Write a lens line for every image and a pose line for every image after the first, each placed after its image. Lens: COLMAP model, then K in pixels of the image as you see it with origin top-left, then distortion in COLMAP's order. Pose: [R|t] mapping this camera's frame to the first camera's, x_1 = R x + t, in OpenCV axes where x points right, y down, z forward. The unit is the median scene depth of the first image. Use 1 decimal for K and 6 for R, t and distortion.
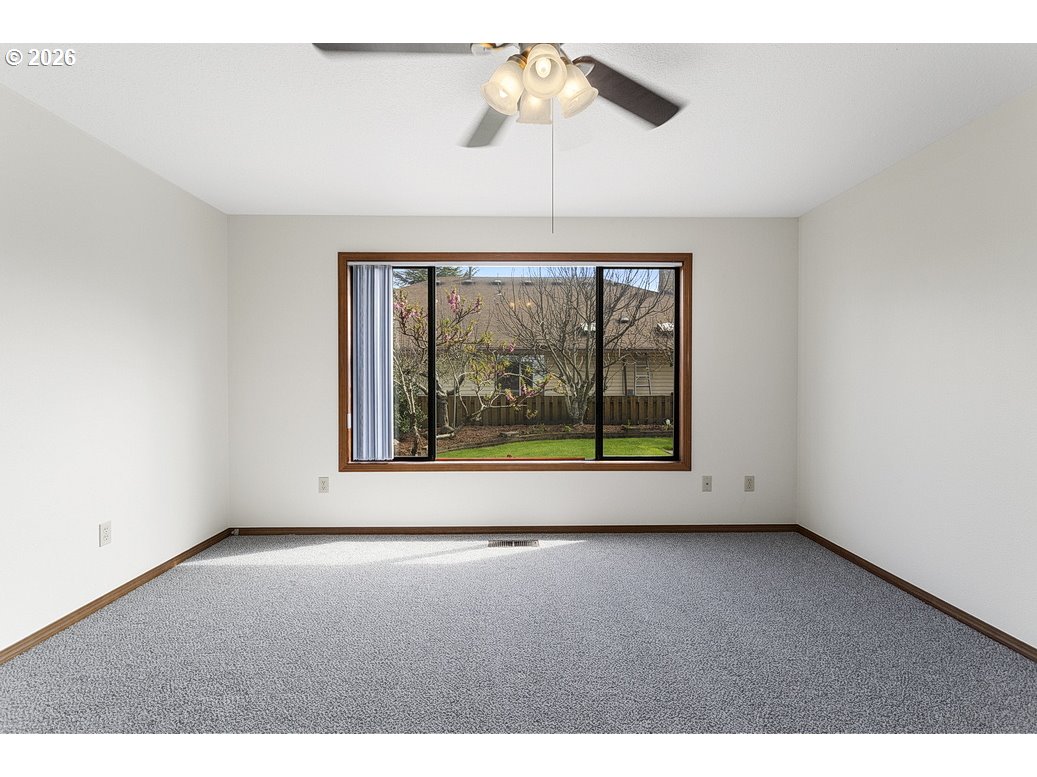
lens RADIAL K [[500.5, 0, 514.7], [0, 500.5, 375.5], [0, 0, 1]] dist [-0.001011, 0.000540]
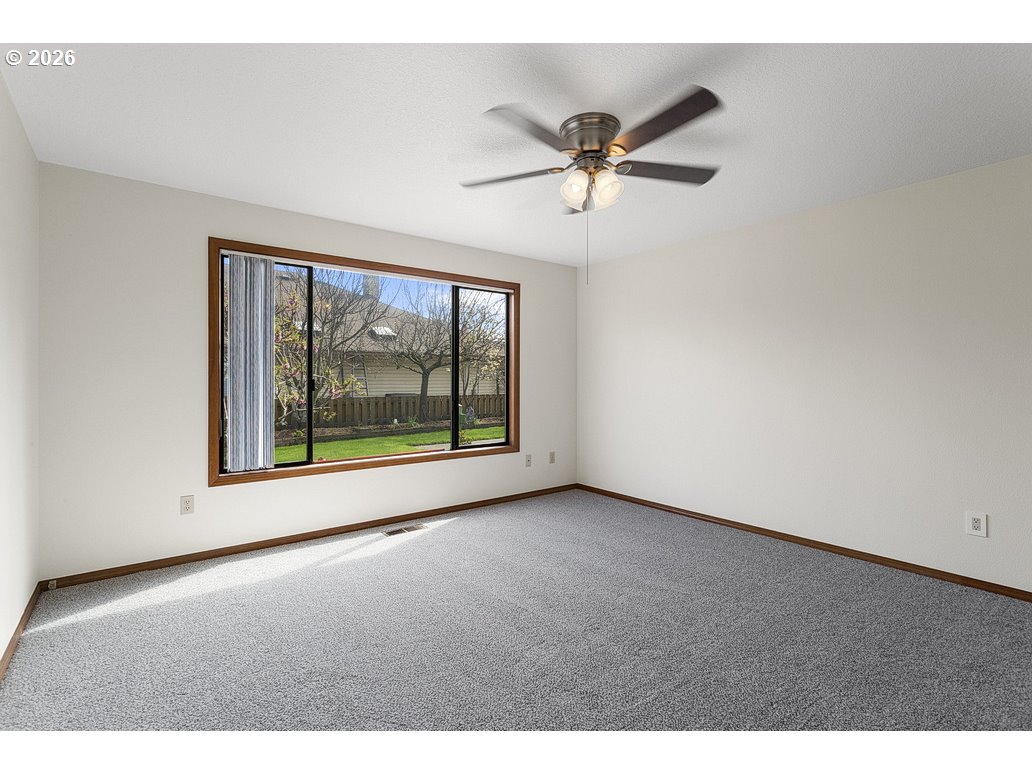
lens RADIAL K [[498.1, 0, 512.2], [0, 498.1, 374.0], [0, 0, 1]] dist [-0.001011, 0.000540]
pose [[0.799137, 0.006584, 0.601113, -0.434566], [-0.001576, 0.999960, -0.008857, 0.001493], [-0.601147, 0.006131, 0.799115, -0.017237]]
